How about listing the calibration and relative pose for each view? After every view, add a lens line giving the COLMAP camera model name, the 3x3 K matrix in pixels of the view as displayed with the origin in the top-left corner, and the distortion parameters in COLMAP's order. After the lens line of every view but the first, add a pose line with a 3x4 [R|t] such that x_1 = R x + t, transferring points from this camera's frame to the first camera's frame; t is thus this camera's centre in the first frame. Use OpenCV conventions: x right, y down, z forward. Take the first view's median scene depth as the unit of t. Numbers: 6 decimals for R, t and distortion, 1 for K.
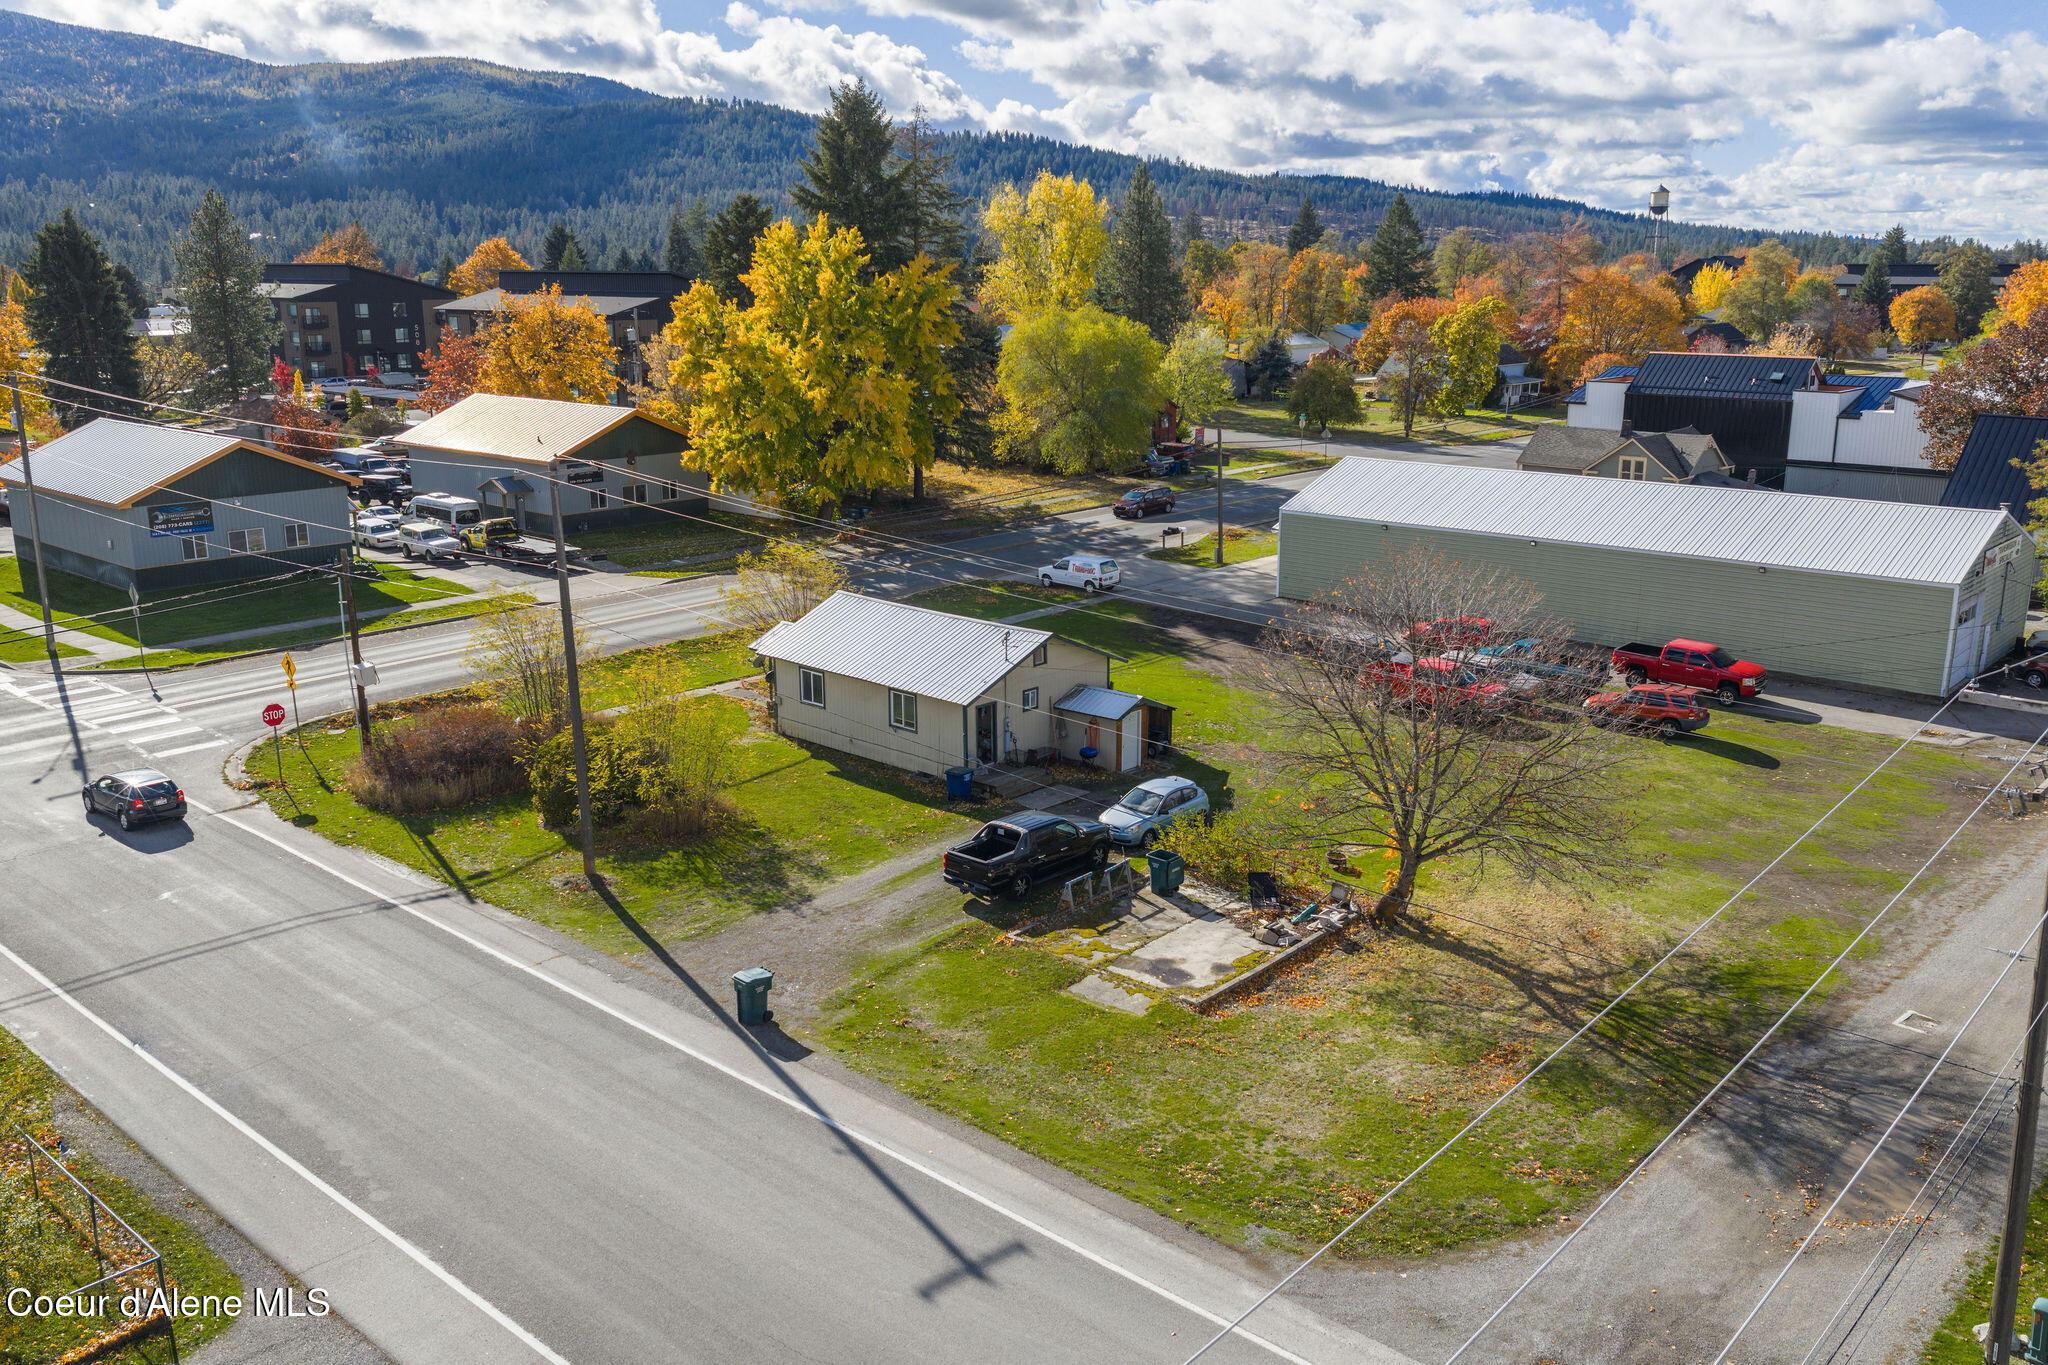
lens RADIAL K [[1689.3, 0, 1024.0], [0, 1689.3, 682.5], [0, 0, 1]] dist [0.016879, -0.021323]
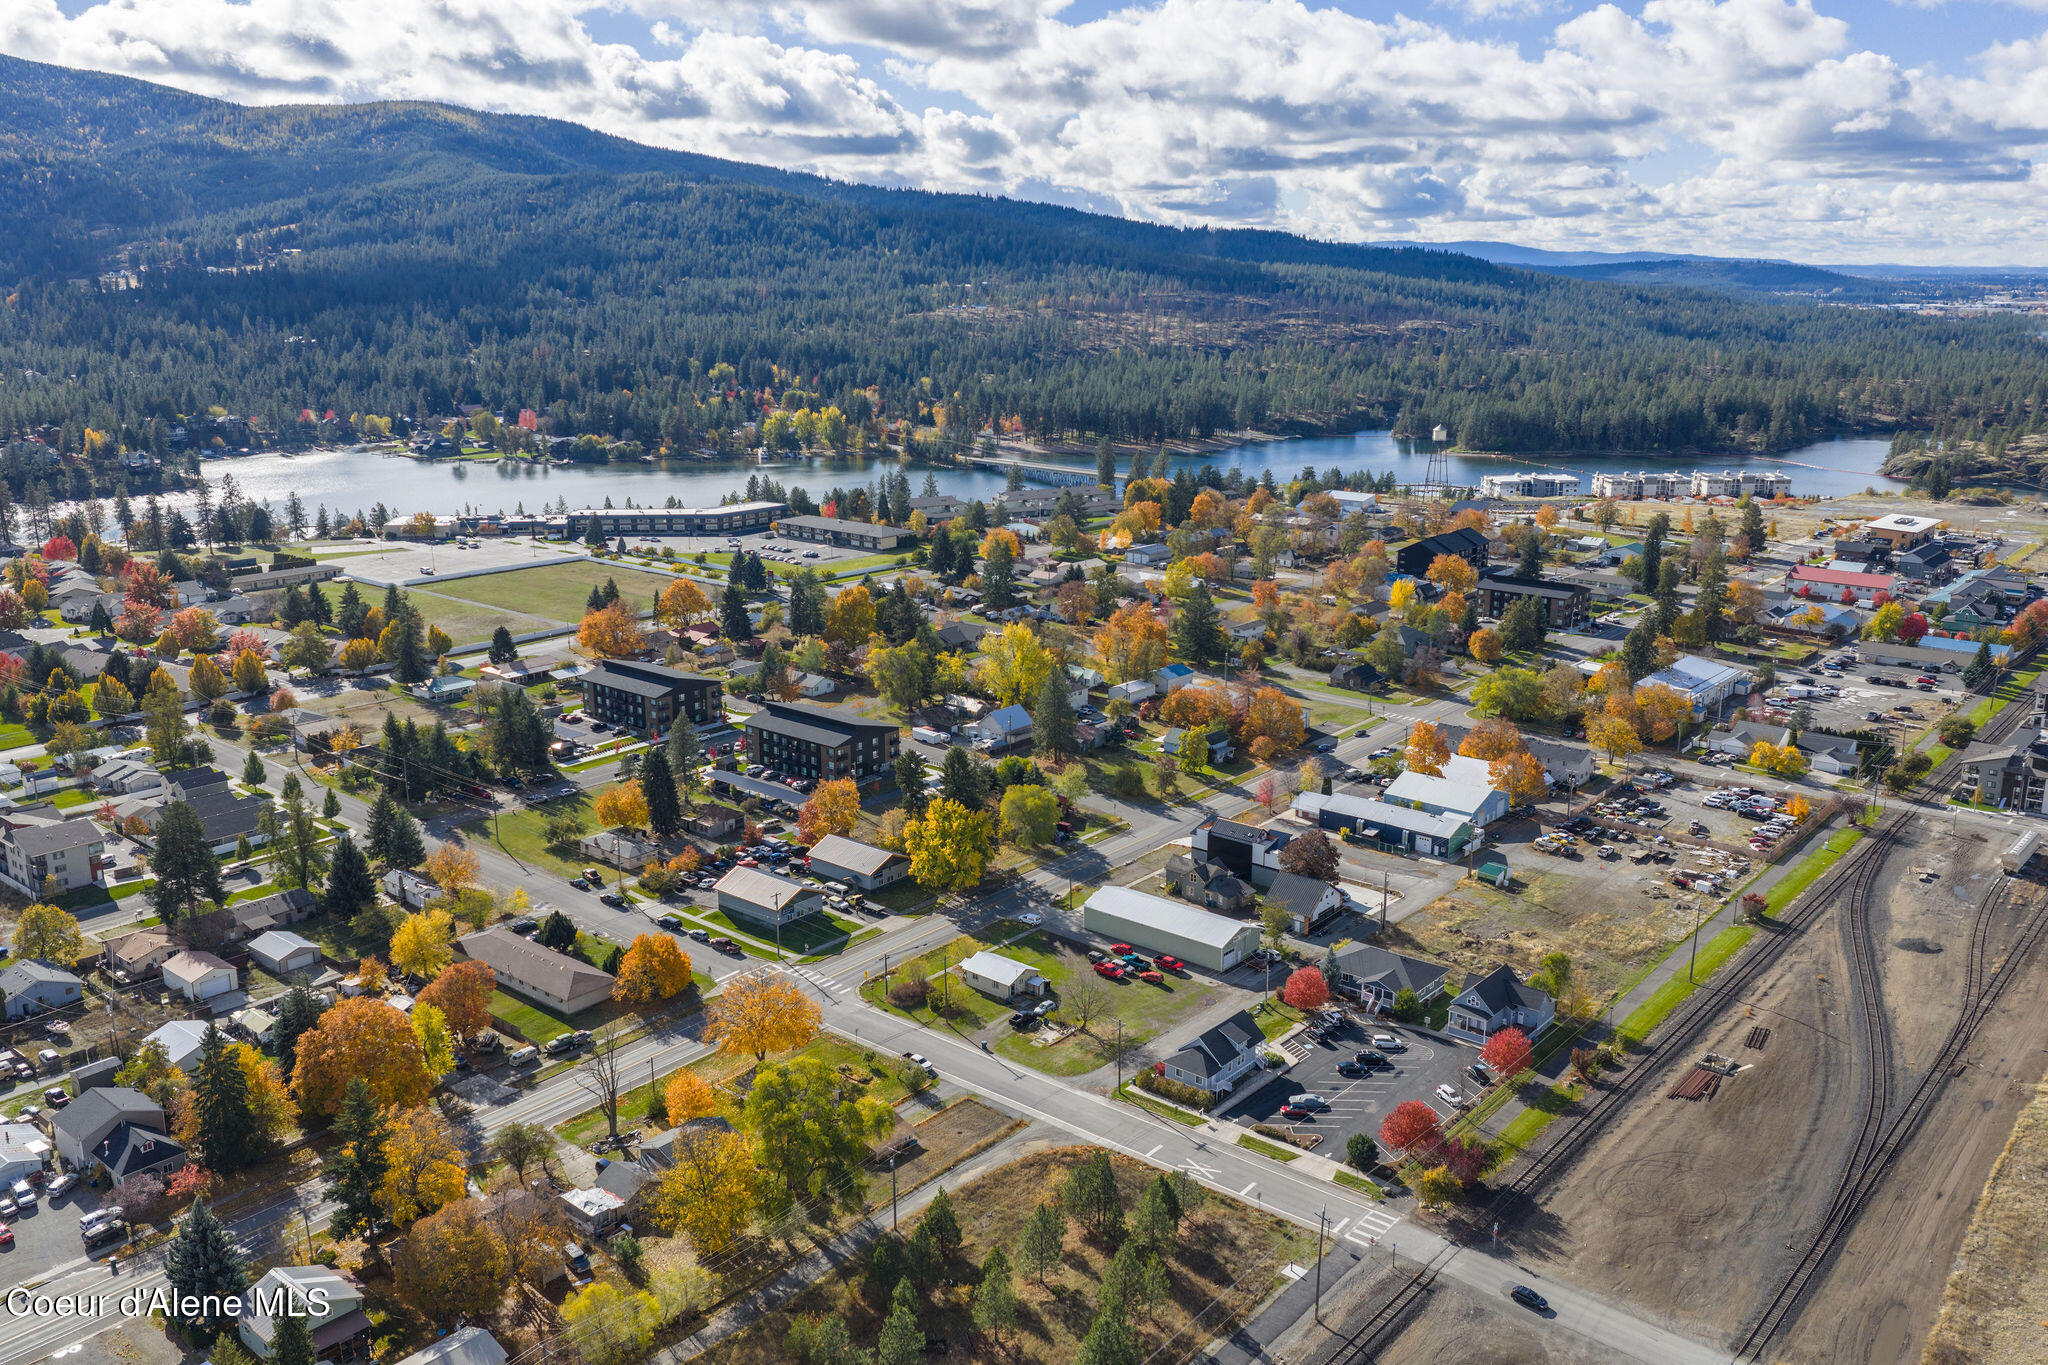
lens RADIAL K [[1689.3, 0, 1024.0], [0, 1689.3, 682.5], [0, 0, 1]] dist [0.016879, -0.021323]
pose [[0.999421, -0.003779, 0.033811, -0.097728], [0.003745, 0.999992, 0.001056, -0.559220], [-0.033815, -0.000928, 0.999428, -2.536786]]
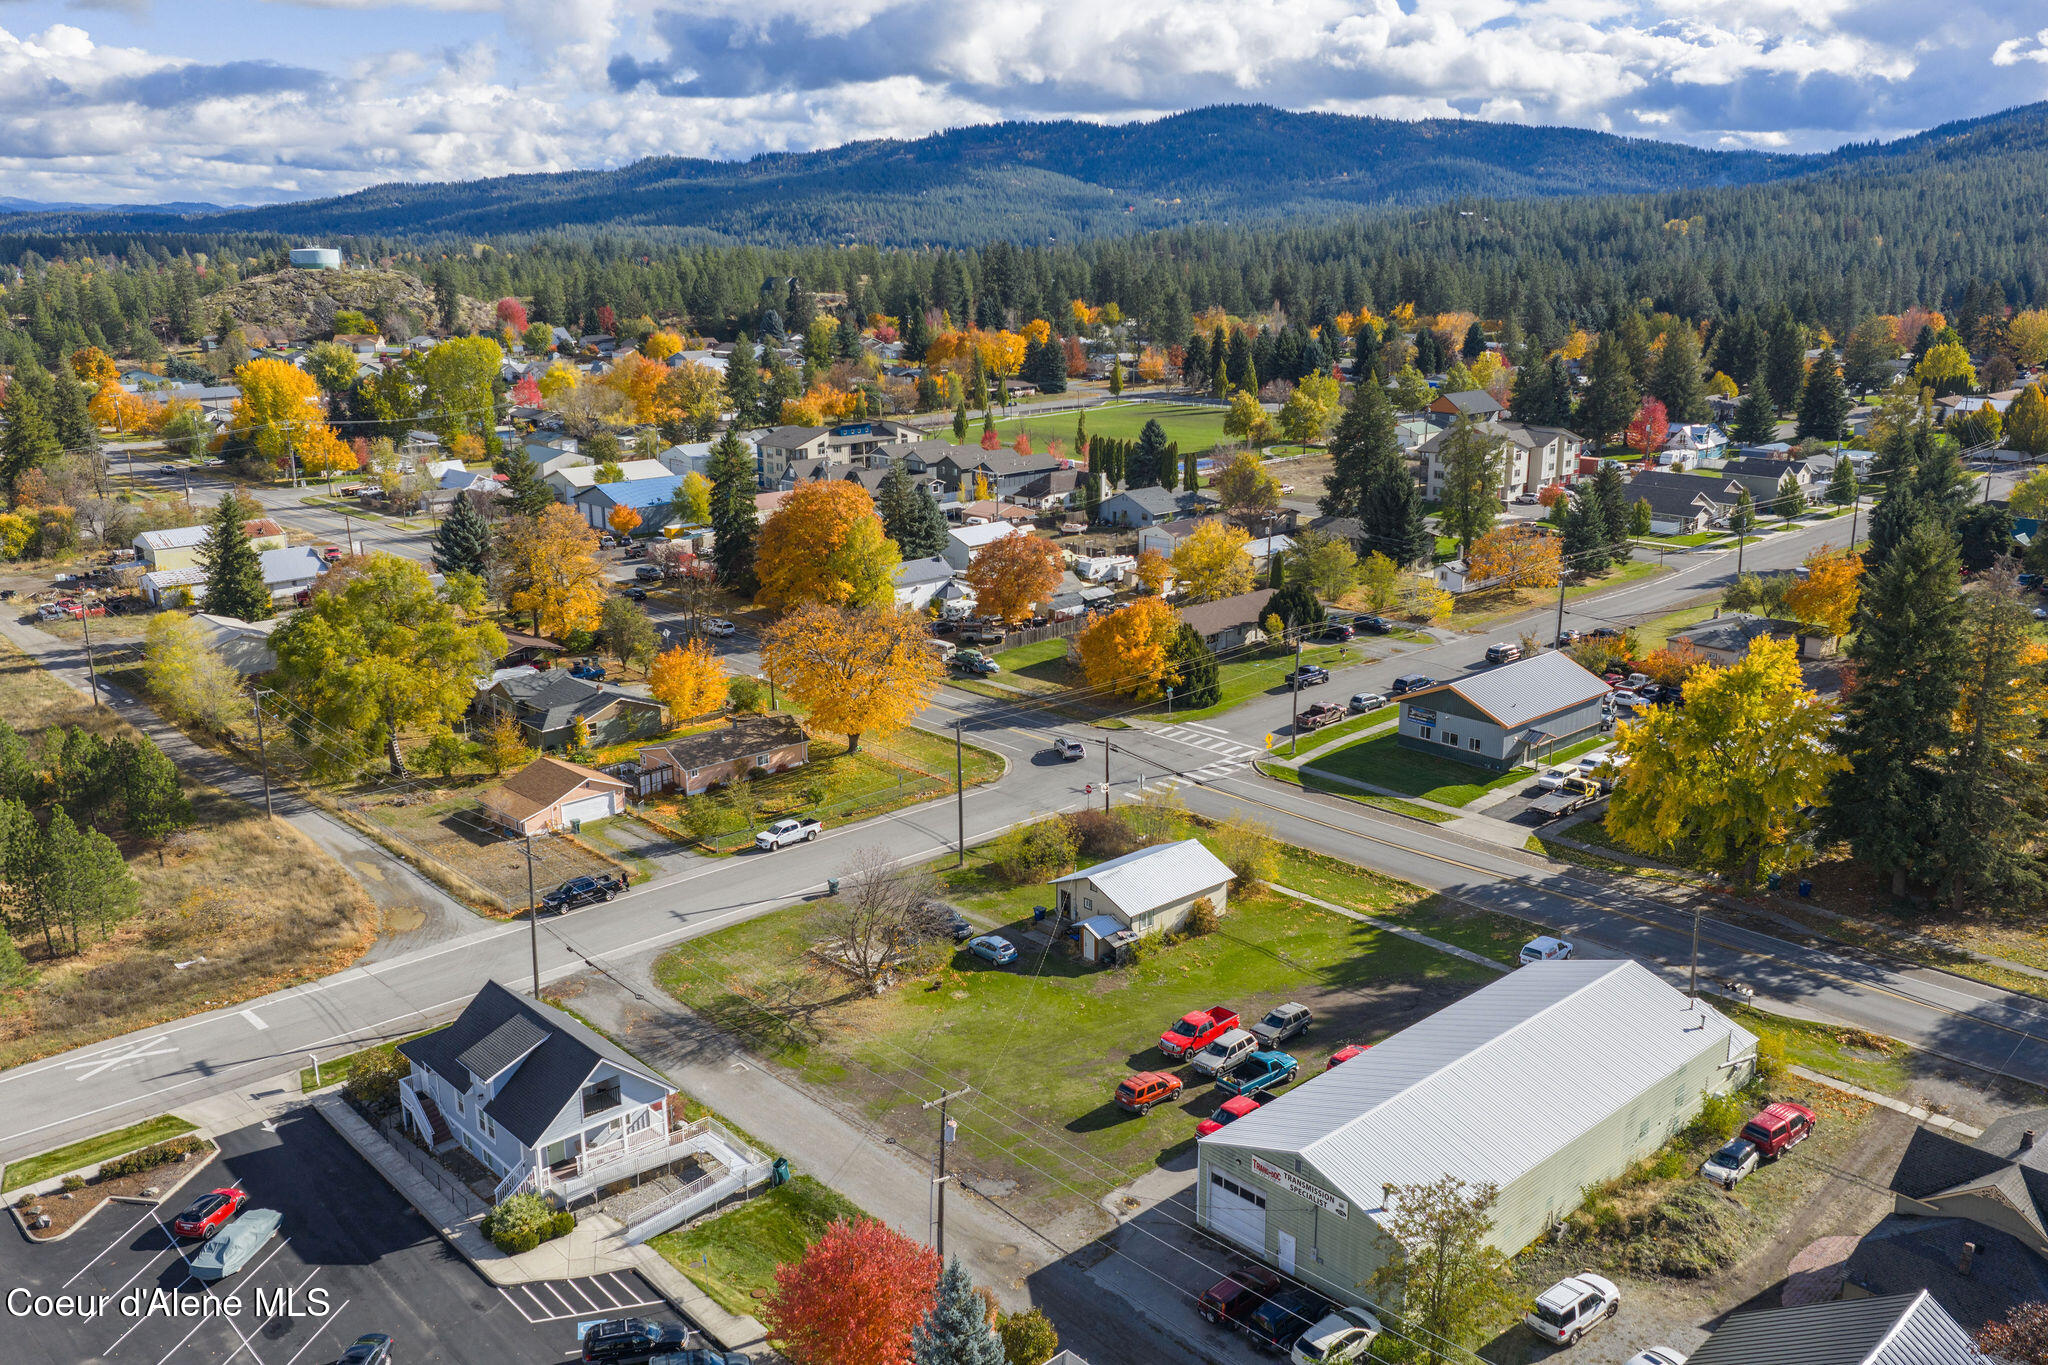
lens RADIAL K [[1689.3, 0, 1024.0], [0, 1689.3, 682.5], [0, 0, 1]] dist [0.016879, -0.021323]
pose [[-0.097952, 0.263394, -0.959703, 1.220294], [-0.235034, 0.930938, 0.279488, -0.508823], [0.967039, 0.252939, -0.029280, 0.586398]]
